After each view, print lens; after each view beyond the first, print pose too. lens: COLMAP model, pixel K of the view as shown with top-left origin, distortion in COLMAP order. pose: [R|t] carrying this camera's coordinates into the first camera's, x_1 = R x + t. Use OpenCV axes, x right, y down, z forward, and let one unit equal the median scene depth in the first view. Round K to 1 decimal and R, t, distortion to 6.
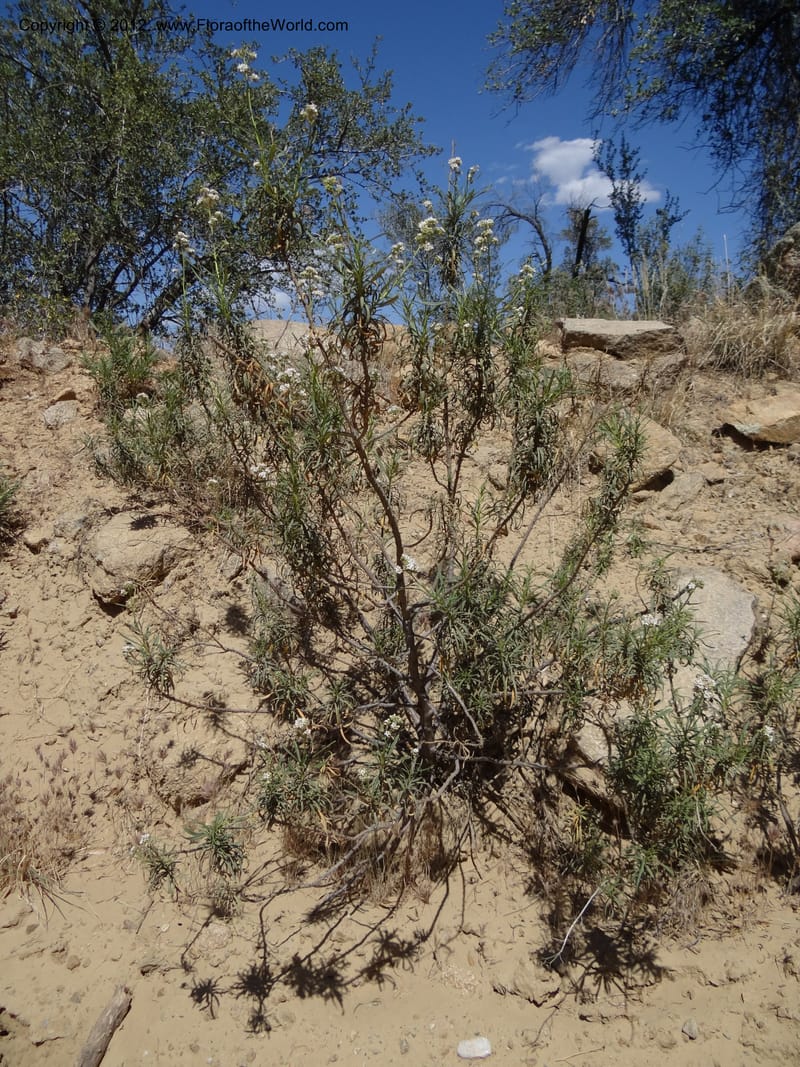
lens RADIAL K [[909.1, 0, 410.5], [0, 909.1, 559.9], [0, 0, 1]] dist [-0.005561, 0.008674]
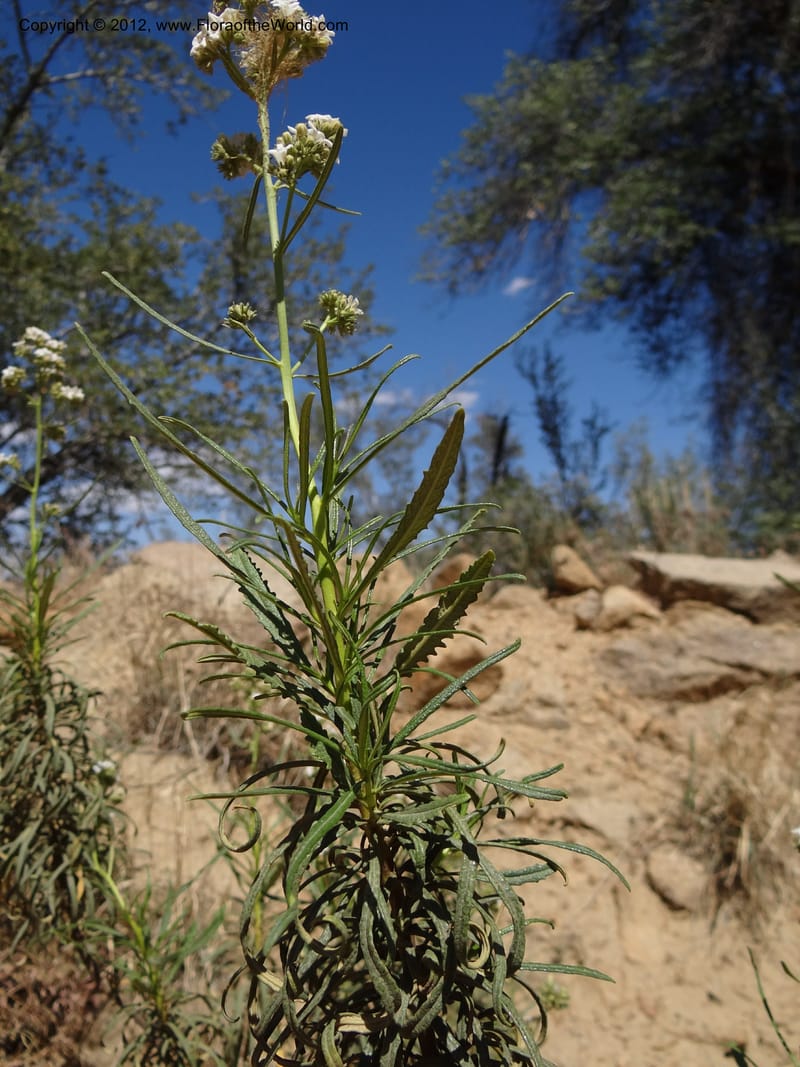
lens RADIAL K [[877.3, 0, 397.5], [0, 877.3, 531.6], [0, 0, 1]] dist [-0.014797, 0.002497]
pose [[0.988008, 0.024383, 0.152465, -0.103546], [0.012778, 0.971153, -0.238116, -0.133849], [-0.153873, 0.237208, 0.959195, 0.419139]]
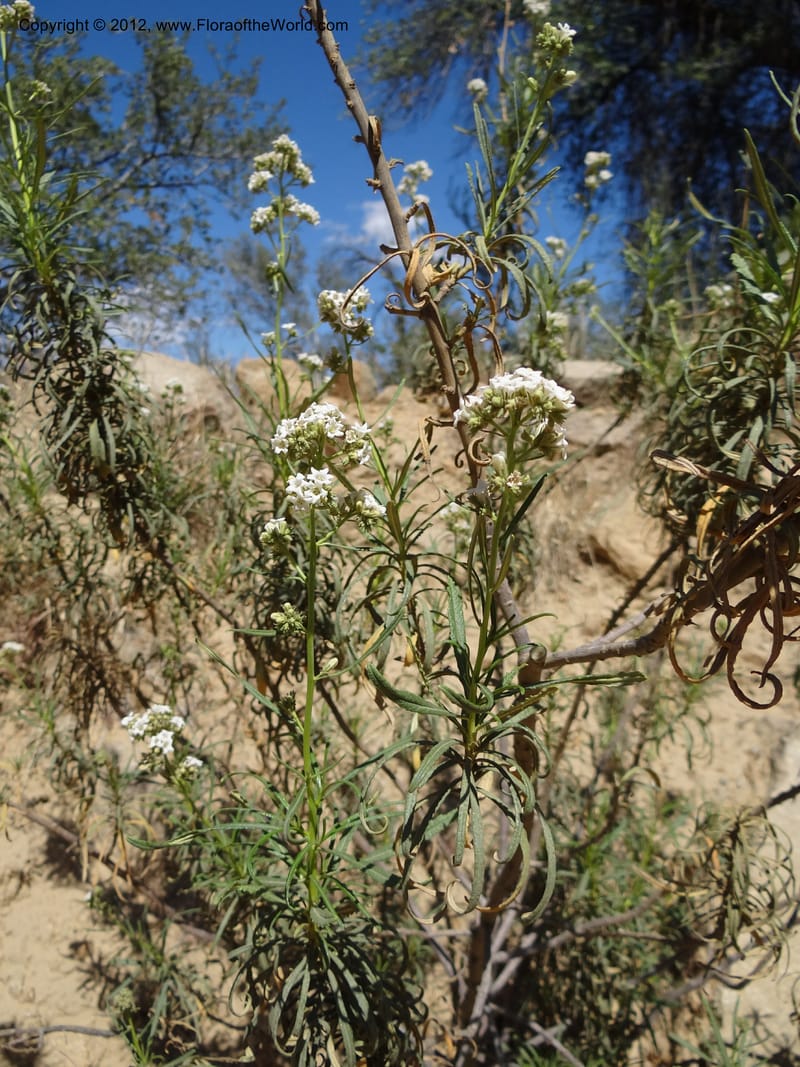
lens RADIAL K [[877.3, 0, 422.9], [0, 877.3, 540.9], [0, 0, 1]] dist [-0.014797, 0.002497]
pose [[0.978020, -0.019341, 0.207613, -0.058777], [0.034639, 0.996924, -0.070306, -0.059220], [-0.205615, 0.075952, 0.975681, 0.291688]]
